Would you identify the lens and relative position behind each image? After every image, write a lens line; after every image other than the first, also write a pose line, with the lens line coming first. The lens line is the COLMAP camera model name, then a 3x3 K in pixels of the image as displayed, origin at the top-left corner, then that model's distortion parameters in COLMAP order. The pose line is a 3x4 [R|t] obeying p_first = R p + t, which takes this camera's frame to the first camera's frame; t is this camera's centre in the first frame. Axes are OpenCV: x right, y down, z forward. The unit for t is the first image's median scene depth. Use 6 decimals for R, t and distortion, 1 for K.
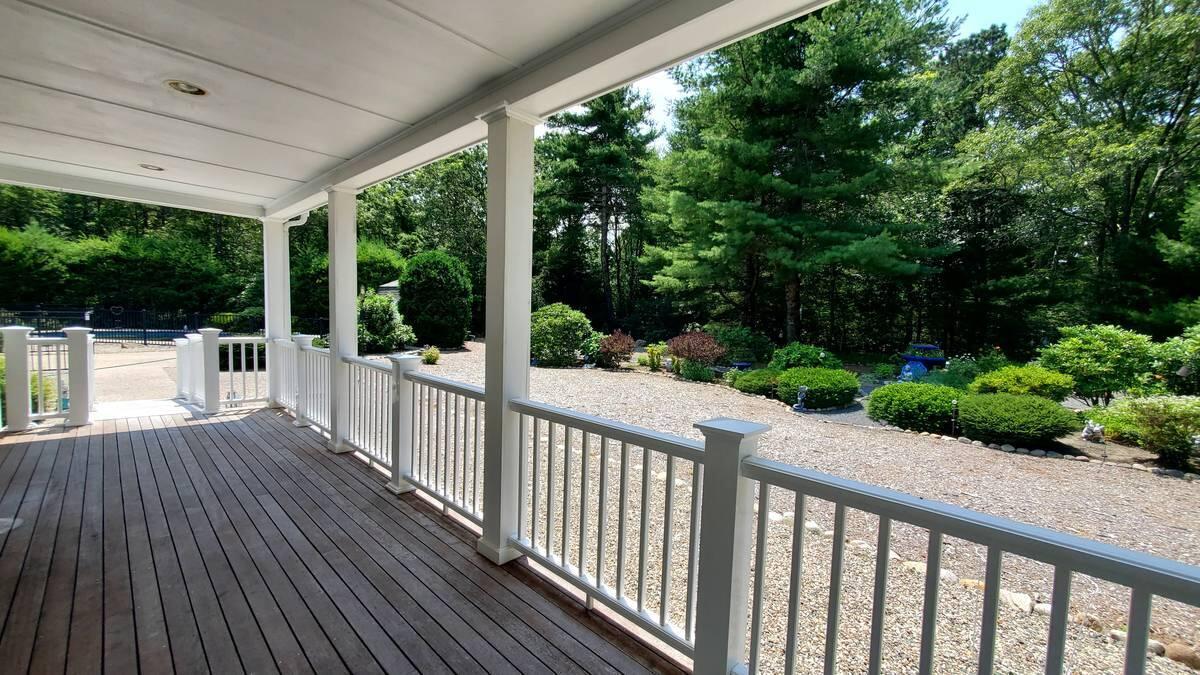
lens RADIAL K [[472.3, 0, 590.5], [0, 472.3, 337.9], [0, 0, 1]] dist [0.001818, -0.000089]
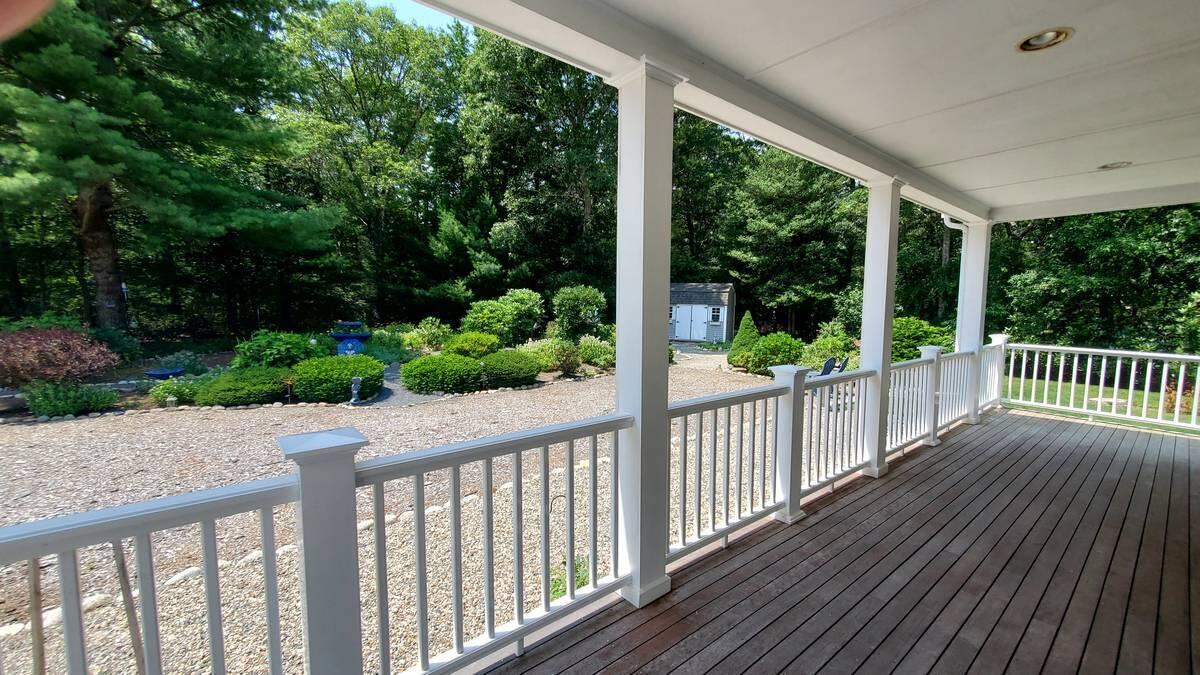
lens RADIAL K [[472.3, 0, 591.2], [0, 472.3, 339.5], [0, 0, 1]] dist [0.001818, -0.000089]
pose [[0.137465, -0.116736, 0.983604, -0.502605], [0.065145, 0.991946, 0.108622, -0.056723], [-0.988362, 0.049145, 0.143963, 0.465985]]
